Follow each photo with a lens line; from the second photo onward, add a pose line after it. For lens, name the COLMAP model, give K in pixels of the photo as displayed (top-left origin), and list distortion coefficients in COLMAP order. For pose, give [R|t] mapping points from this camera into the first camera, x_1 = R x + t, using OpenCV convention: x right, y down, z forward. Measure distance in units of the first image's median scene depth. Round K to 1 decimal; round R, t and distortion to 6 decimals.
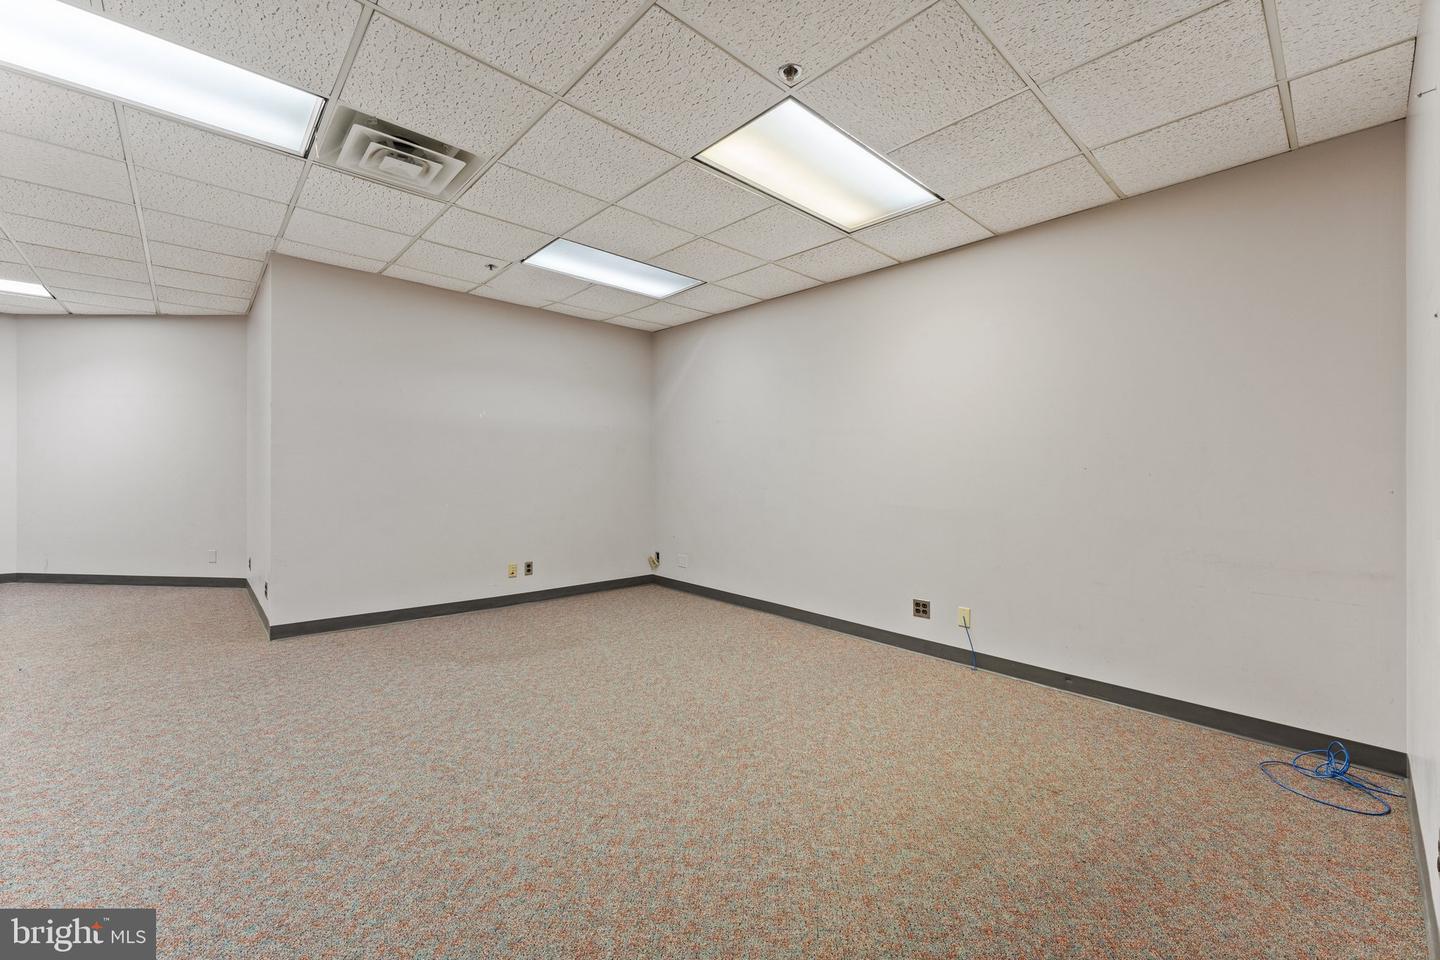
lens RADIAL K [[585.3, 0, 714.9], [0, 585.3, 474.1], [0, 0, 1]] dist [-0.002277, -0.000057]
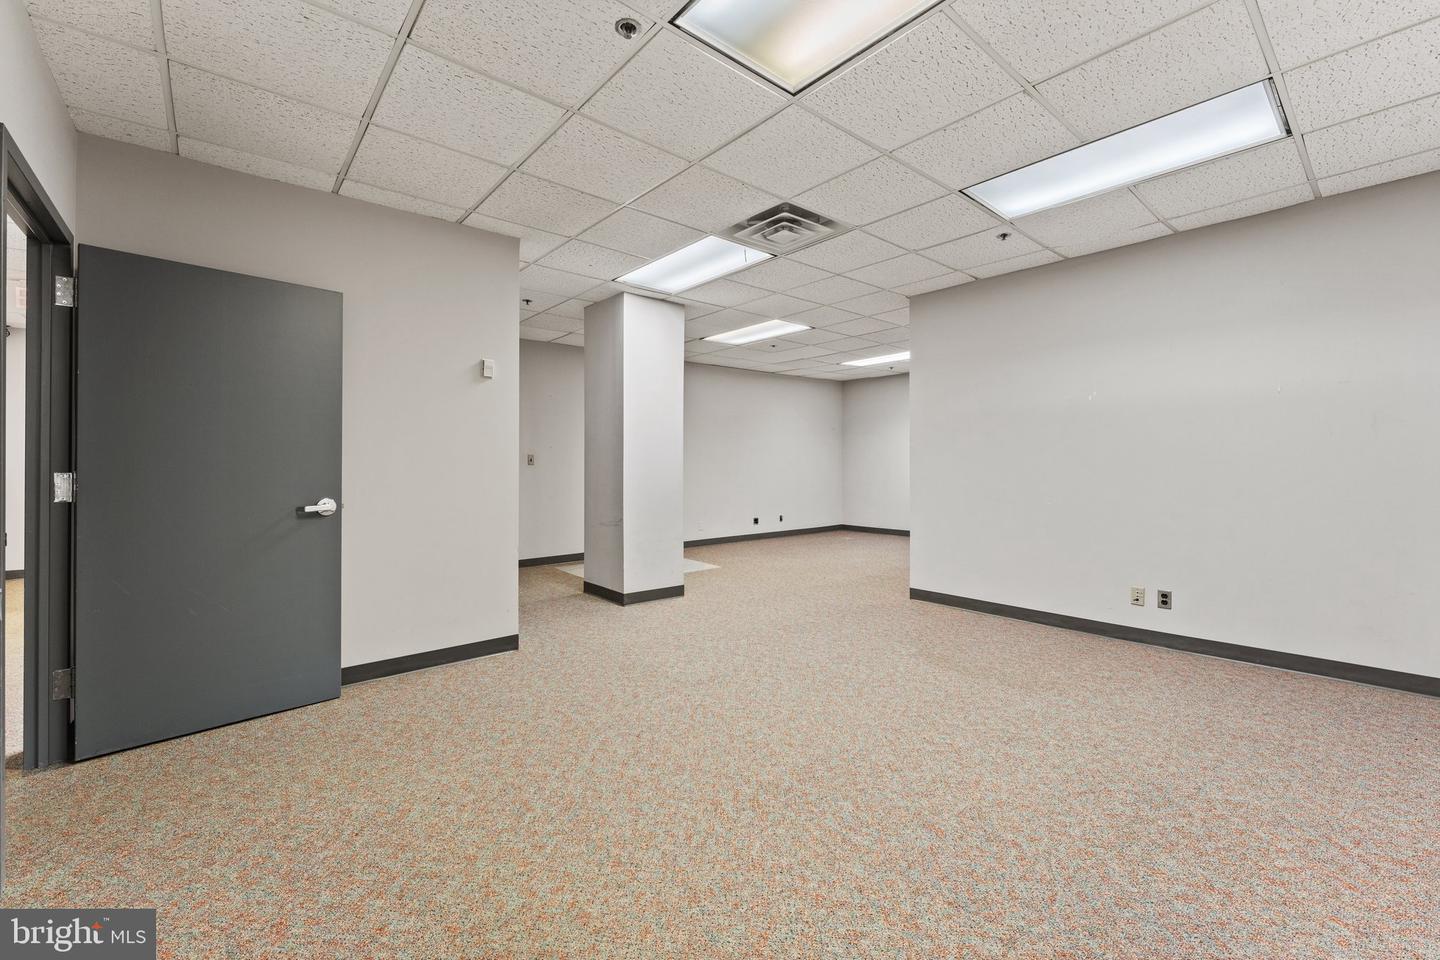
lens RADIAL K [[585.3, 0, 713.7], [0, 585.3, 474.6], [0, 0, 1]] dist [-0.002277, -0.000057]
pose [[-0.026032, 0.005653, -0.999645, 0.759682], [0.000484, 0.999984, 0.005642, 0.004460], [0.999661, -0.000336, -0.026034, 0.842636]]
